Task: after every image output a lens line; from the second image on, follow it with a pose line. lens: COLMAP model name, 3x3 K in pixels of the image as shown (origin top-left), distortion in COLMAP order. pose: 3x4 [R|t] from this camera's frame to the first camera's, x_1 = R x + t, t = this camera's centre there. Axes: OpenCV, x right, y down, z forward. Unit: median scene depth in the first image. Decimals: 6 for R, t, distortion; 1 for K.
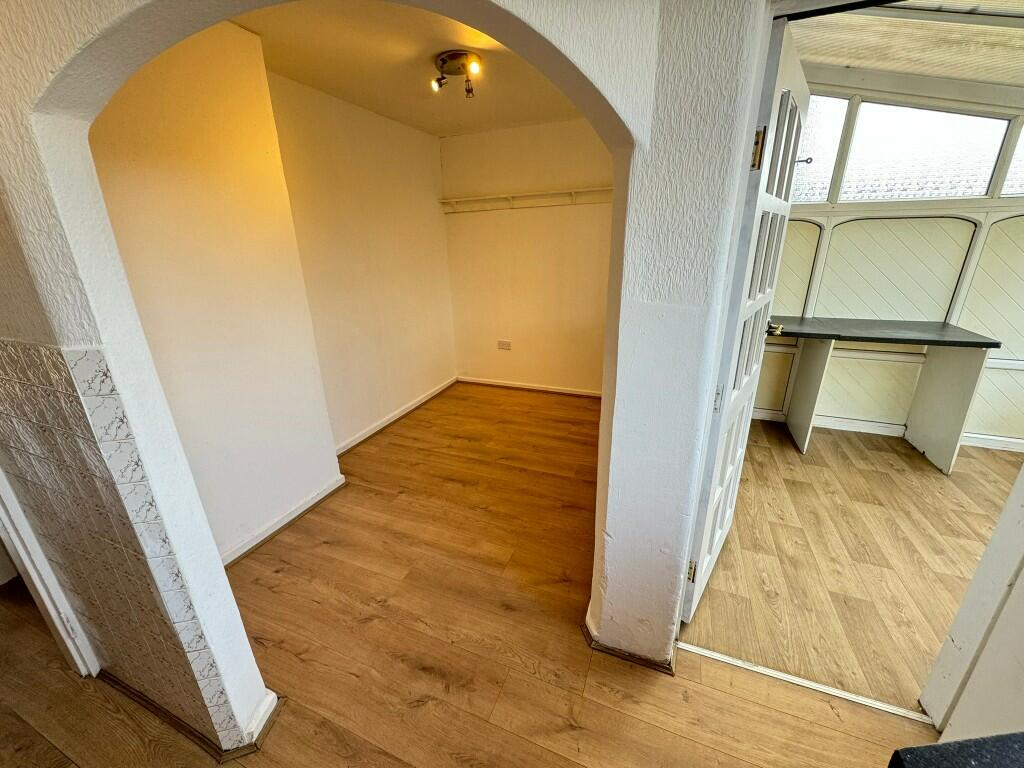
lens RADIAL K [[408.1, 0, 513.2], [0, 408.1, 383.9], [0, 0, 1]] dist [-0.002460, 0.000691]
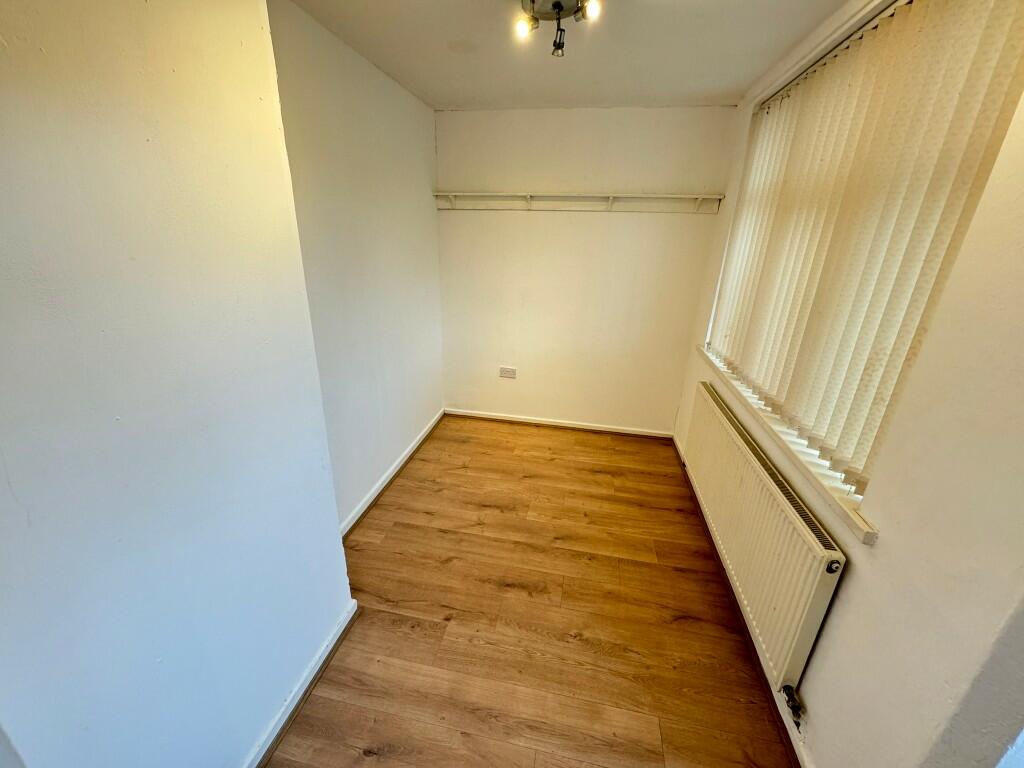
lens RADIAL K [[408.1, 0, 512.0], [0, 408.1, 383.3], [0, 0, 1]] dist [-0.002460, 0.000691]
pose [[0.979341, -0.017152, 0.201485, -0.240888], [0.013699, 0.999735, 0.018522, -0.118084], [-0.201749, -0.015379, 0.979316, 0.240864]]
